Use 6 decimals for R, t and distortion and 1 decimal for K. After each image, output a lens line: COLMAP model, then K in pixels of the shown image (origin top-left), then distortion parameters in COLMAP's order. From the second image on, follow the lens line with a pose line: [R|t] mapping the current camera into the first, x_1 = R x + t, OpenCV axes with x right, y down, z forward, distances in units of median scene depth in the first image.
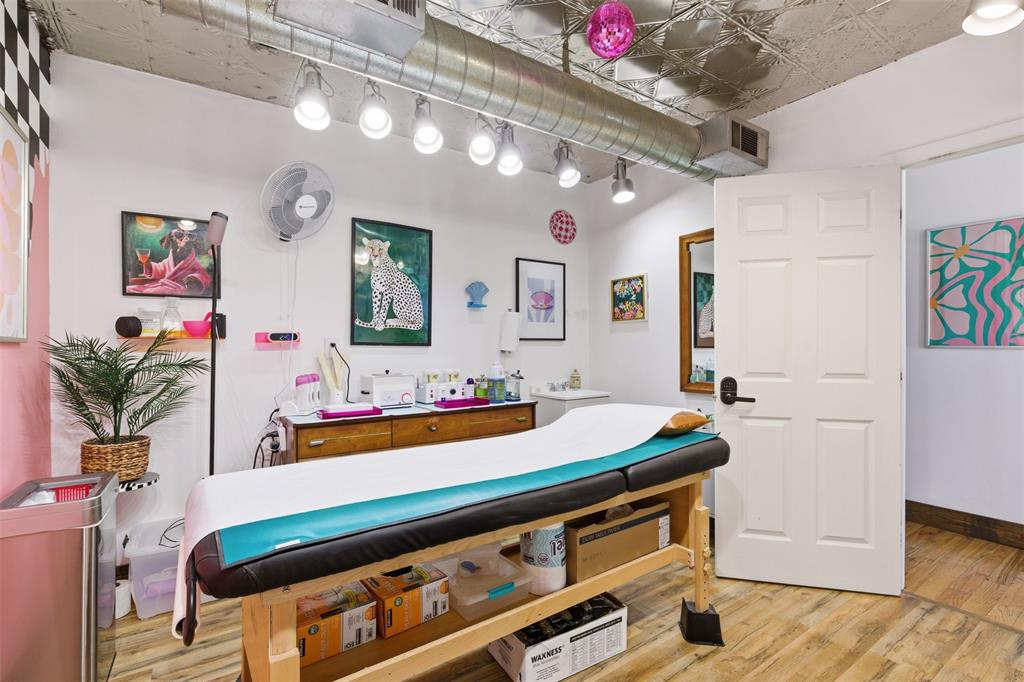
lens RADIAL K [[469.1, 0, 508.6], [0, 469.1, 342.6], [0, 0, 1]] dist [-0.002368, 0.000182]
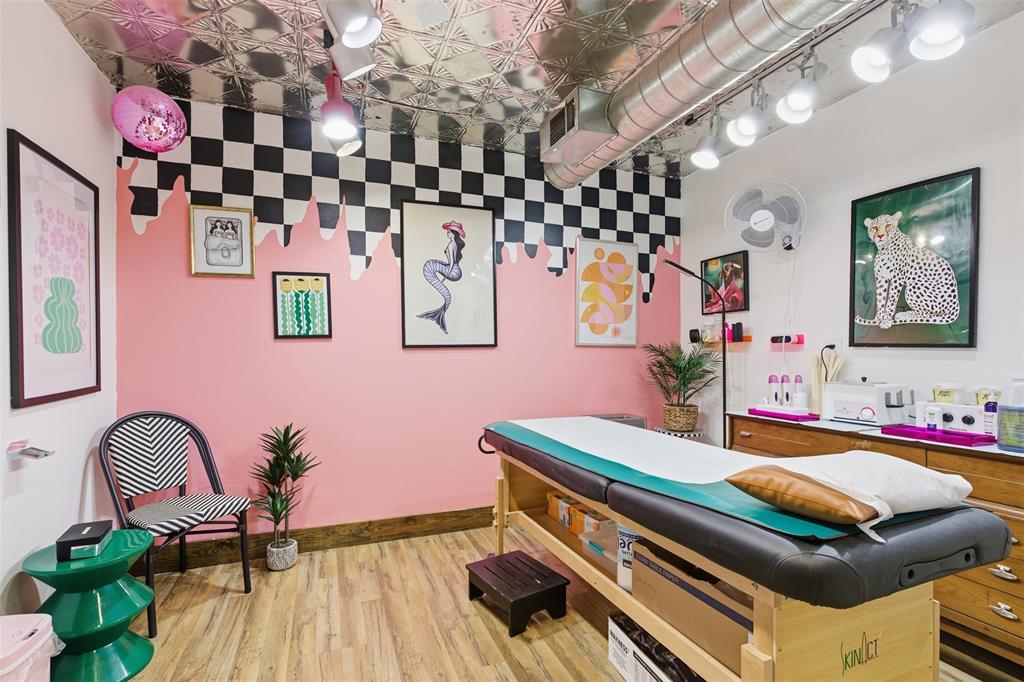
lens RADIAL K [[469.1, 0, 508.4], [0, 469.1, 347.7], [0, 0, 1]] dist [-0.002368, 0.000182]
pose [[-0.199892, -0.004848, -0.979806, 0.640901], [0.004963, 0.999970, -0.005960, 0.008846], [0.979805, -0.006054, -0.199862, 0.539300]]
